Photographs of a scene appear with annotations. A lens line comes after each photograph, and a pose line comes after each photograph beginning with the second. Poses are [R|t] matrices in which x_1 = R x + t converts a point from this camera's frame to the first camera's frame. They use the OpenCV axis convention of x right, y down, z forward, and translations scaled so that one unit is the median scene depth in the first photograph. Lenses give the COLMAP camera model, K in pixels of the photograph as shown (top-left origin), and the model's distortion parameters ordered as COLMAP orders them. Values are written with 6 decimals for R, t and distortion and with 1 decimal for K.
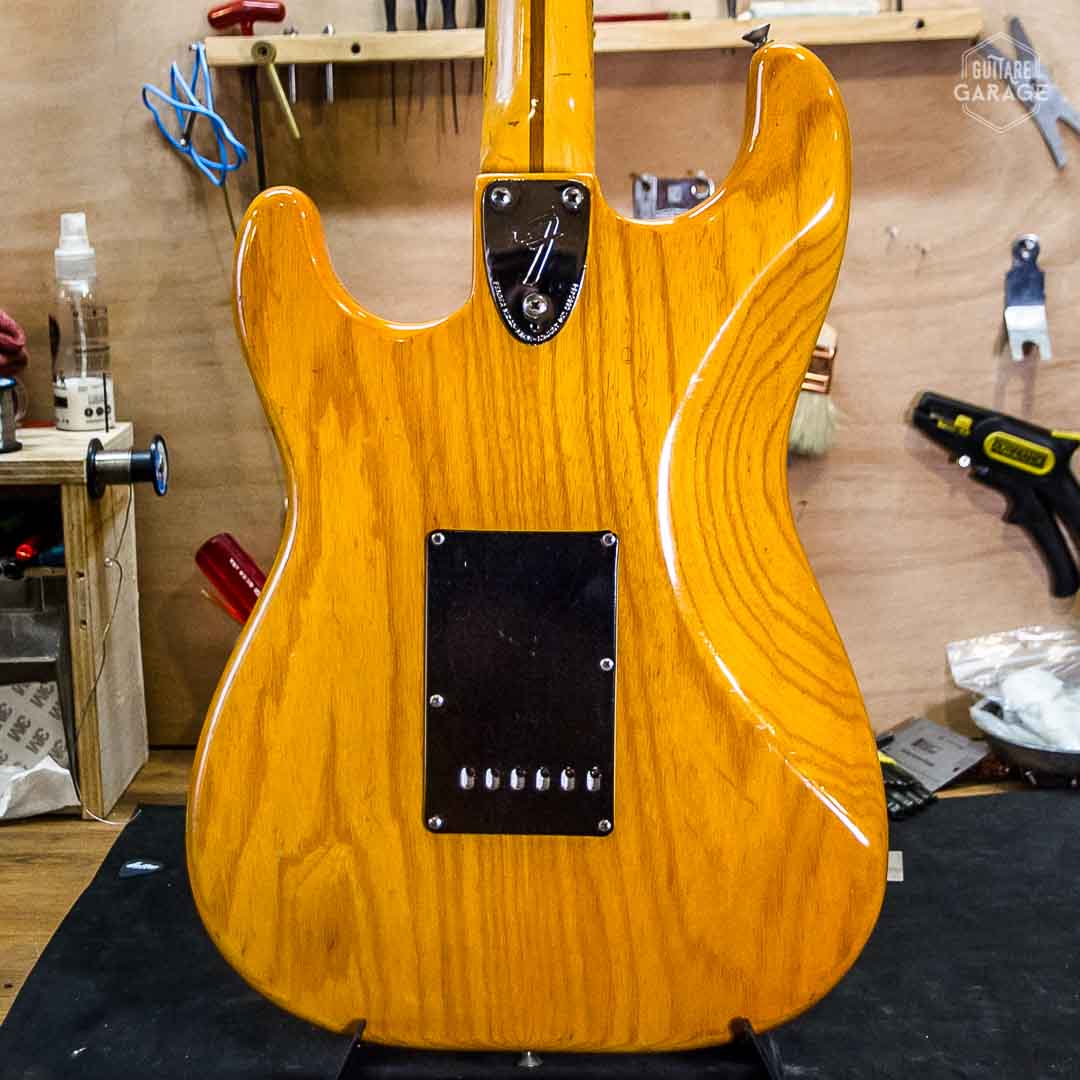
lens RADIAL K [[2212.7, 0, 503.7], [0, 2212.7, 530.7], [0, 0, 1]] dist [0.003886, 0.000000]
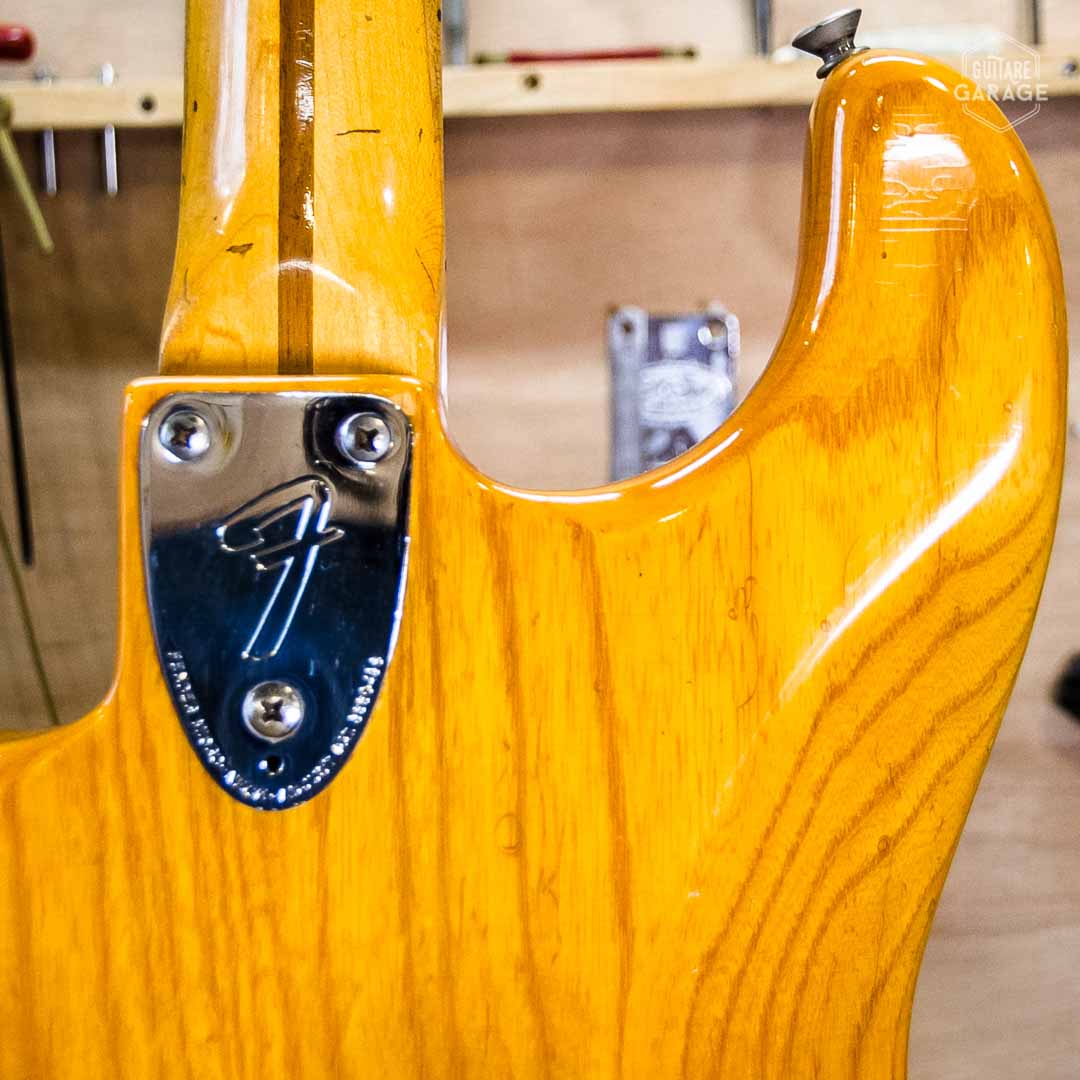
lens RADIAL K [[2212.5, 0, 594.0], [0, 2212.5, 506.6], [0, 0, 1]] dist [-0.014292, 0.000000]
pose [[0.999656, -0.001782, 0.026176, 0.060693], [0.003050, 0.998820, -0.048474, -0.118346], [-0.026059, 0.048537, 0.998481, 0.602203]]
